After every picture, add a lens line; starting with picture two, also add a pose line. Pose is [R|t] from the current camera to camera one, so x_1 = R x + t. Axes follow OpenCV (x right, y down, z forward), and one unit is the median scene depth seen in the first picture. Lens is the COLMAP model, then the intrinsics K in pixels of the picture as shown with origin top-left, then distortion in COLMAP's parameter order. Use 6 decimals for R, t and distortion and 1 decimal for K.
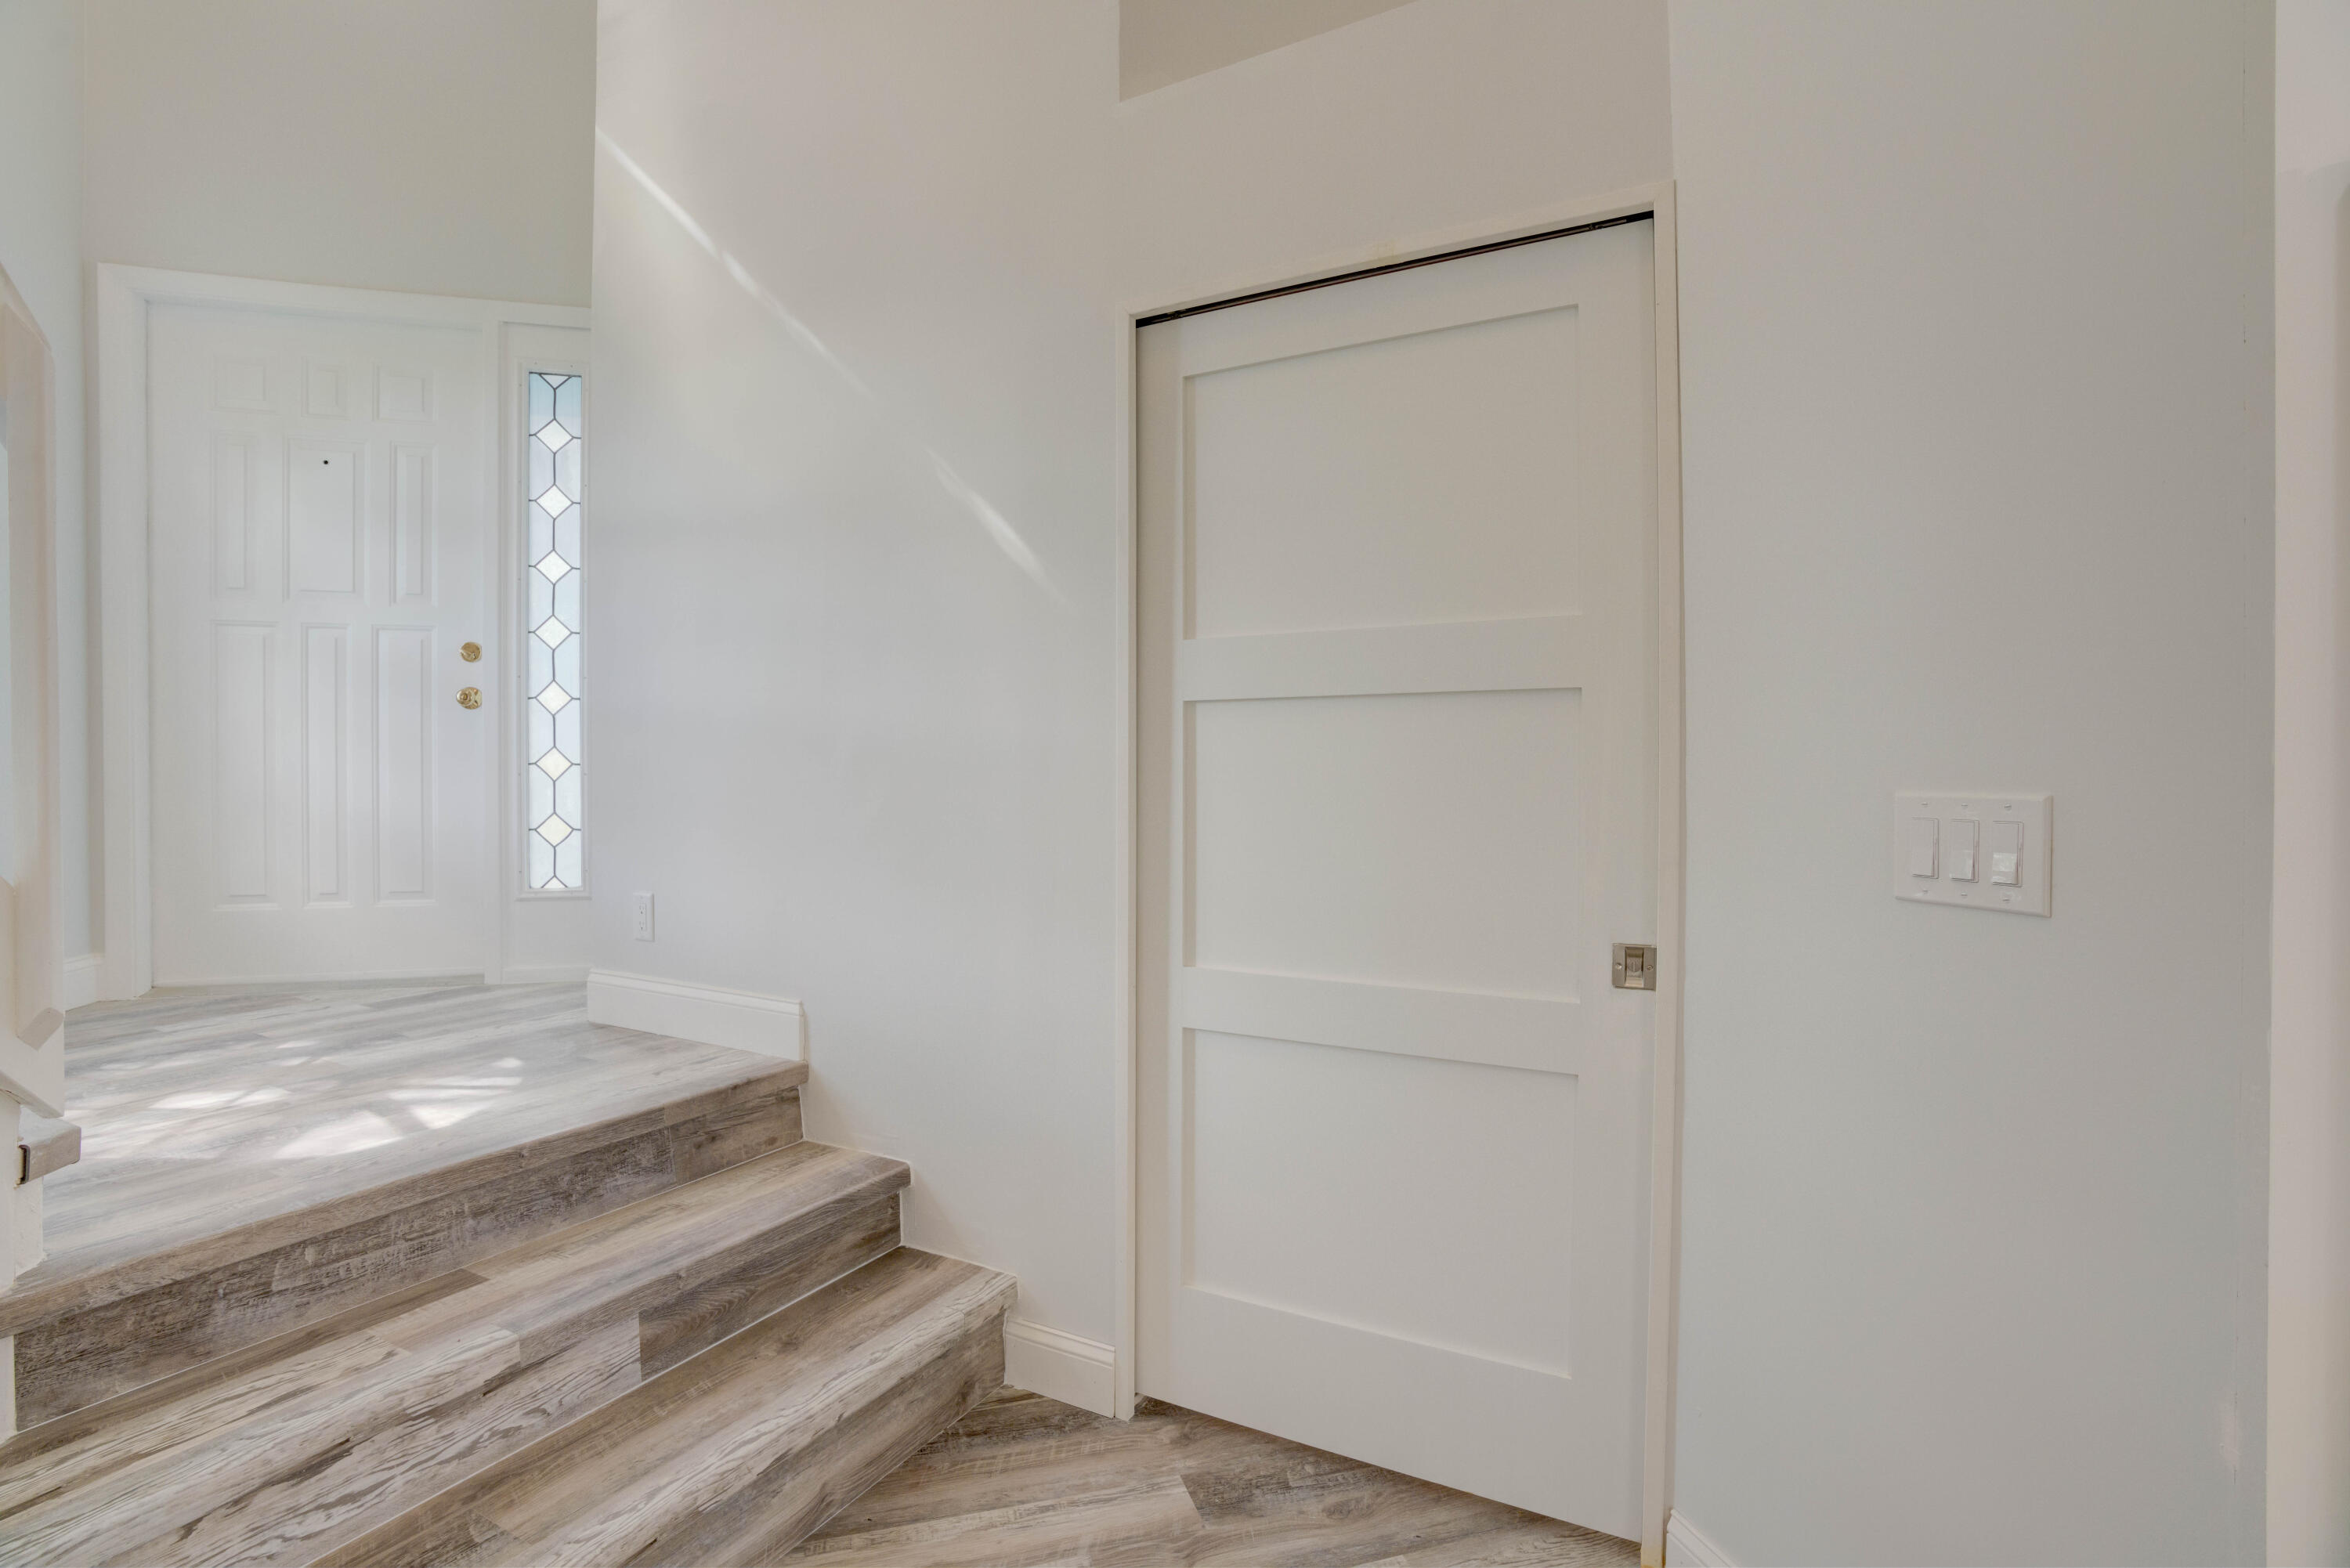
lens RADIAL K [[1071.4, 0, 1170.6], [0, 1071.4, 787.5], [0, 0, 1]] dist [-0.070313, 0.027620]
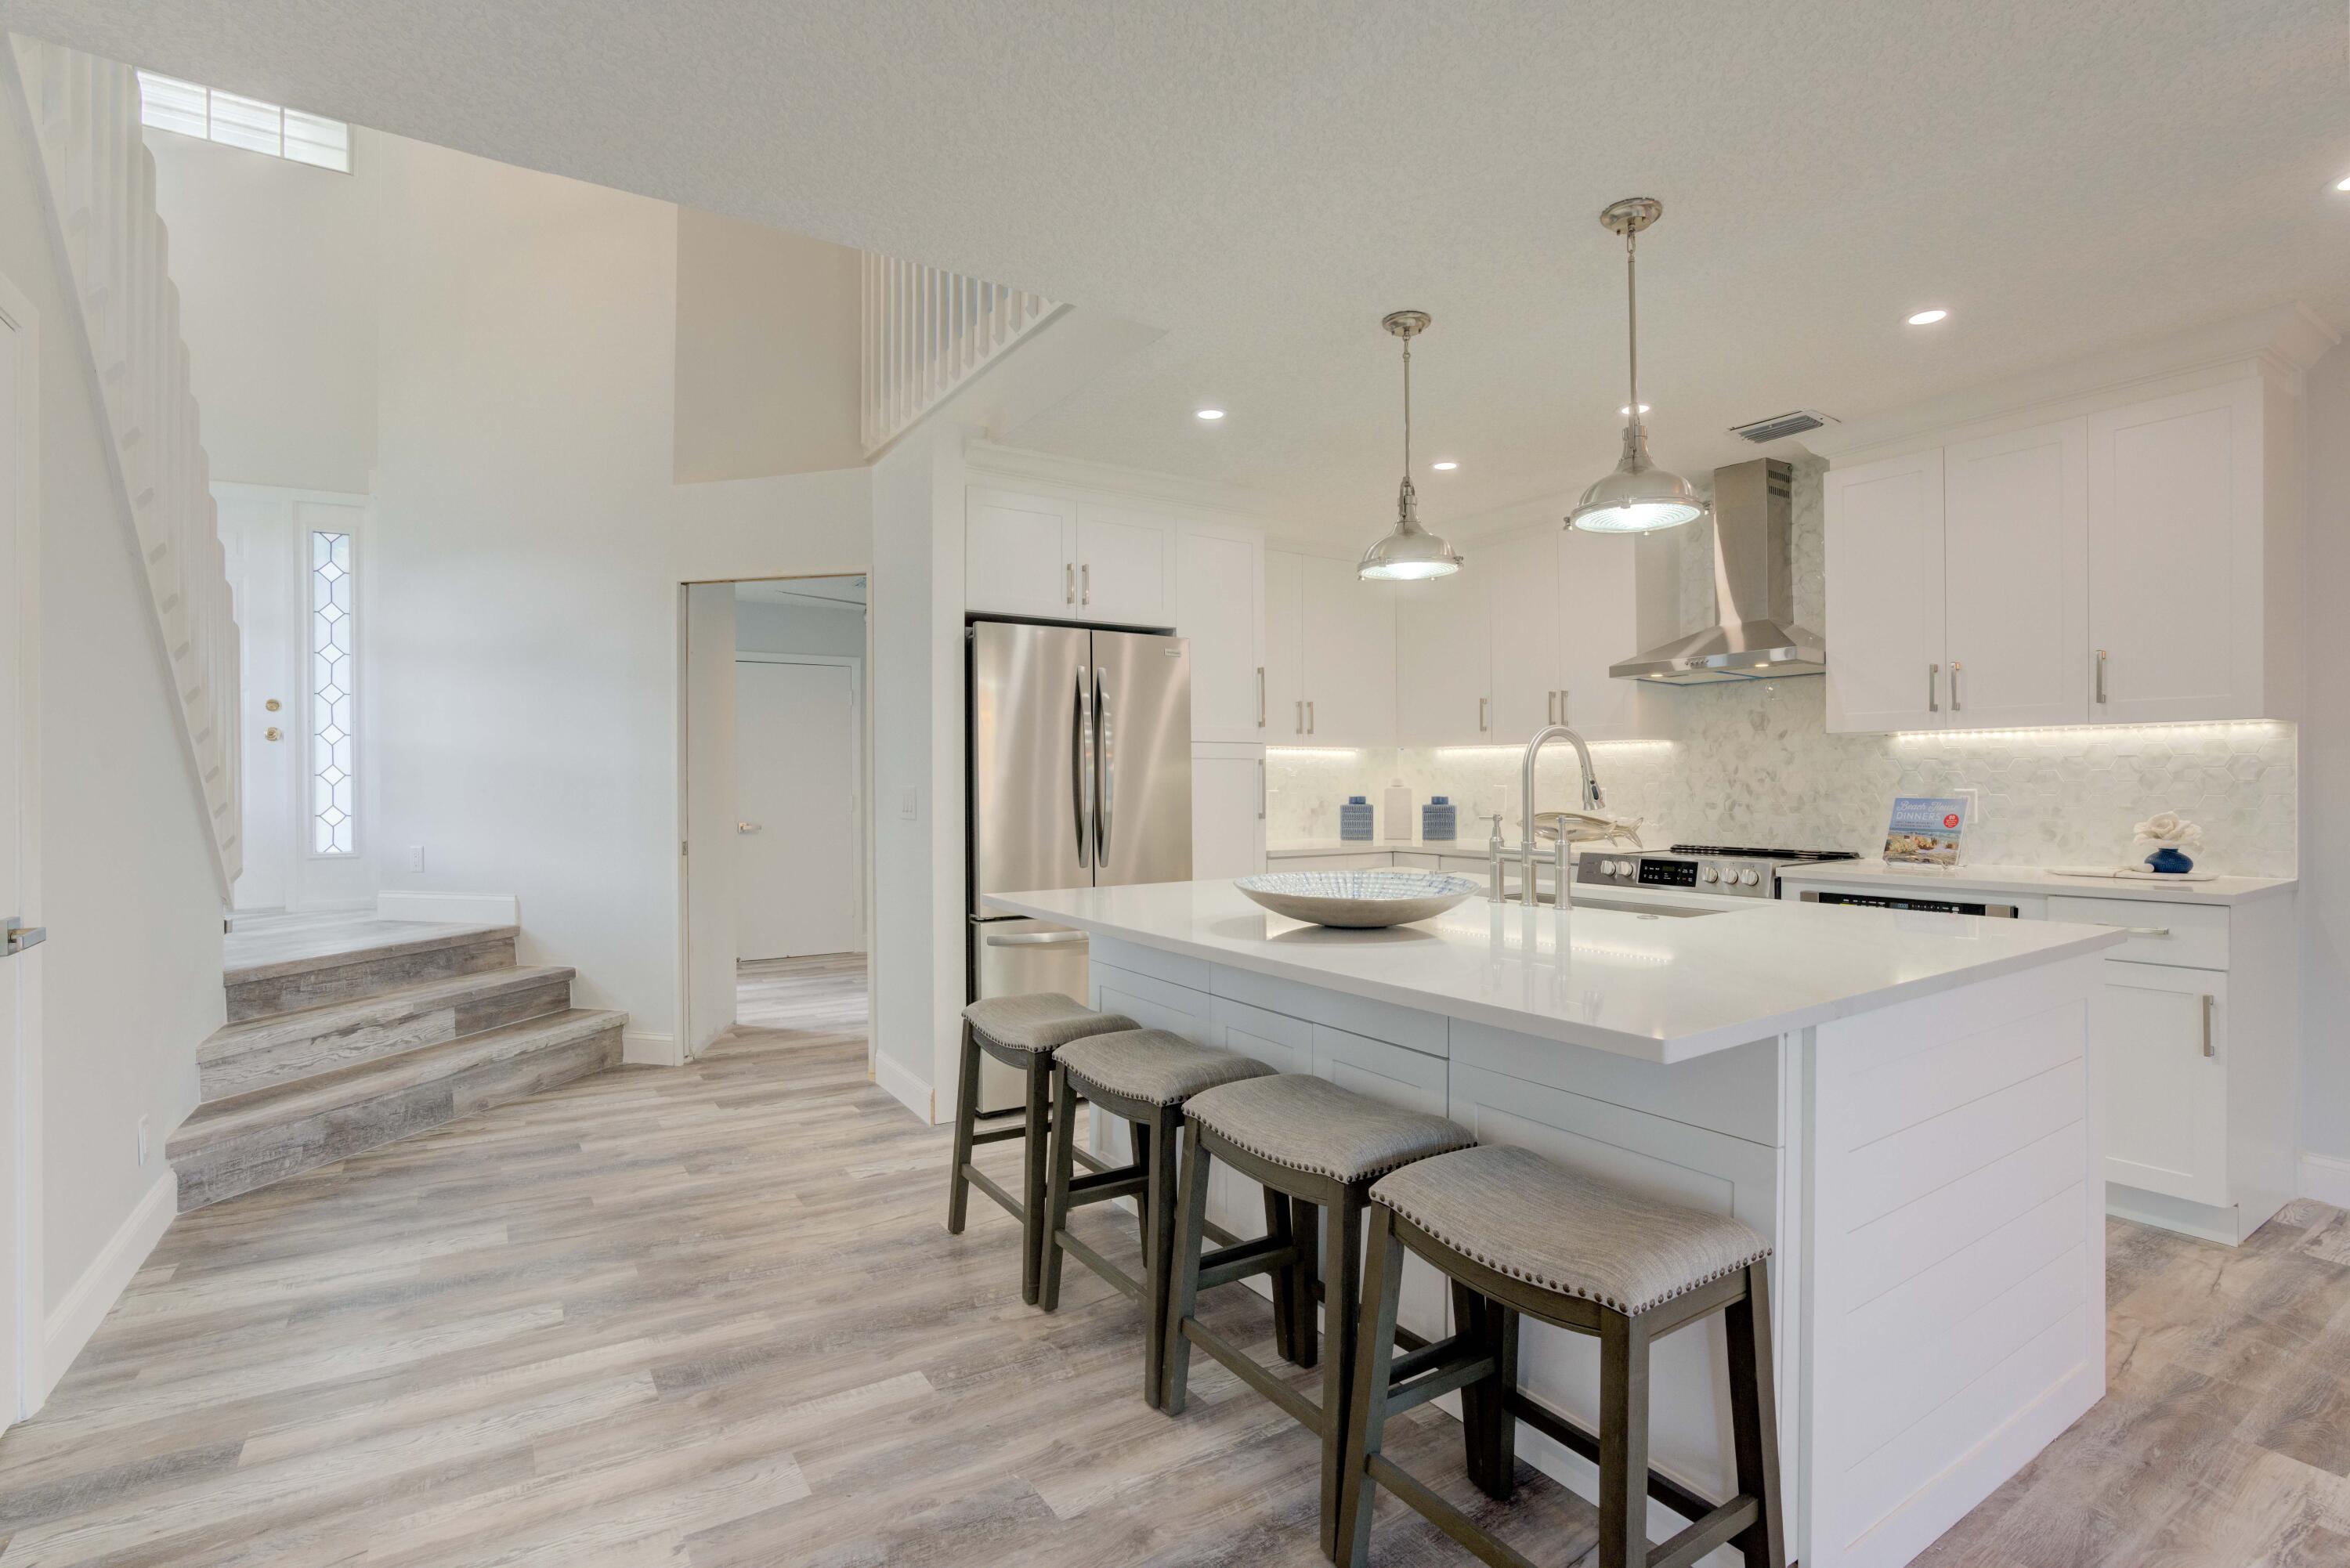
lens RADIAL K [[1113.9, 0, 1157.4], [0, 1113.9, 784.1], [0, 0, 1]] dist [-0.062363, 0.024742]
pose [[0.965147, -0.004196, 0.261674, 0.322481], [0.006013, 0.999963, -0.006143, 0.014525], [-0.261638, 0.007502, 0.965137, -1.502315]]
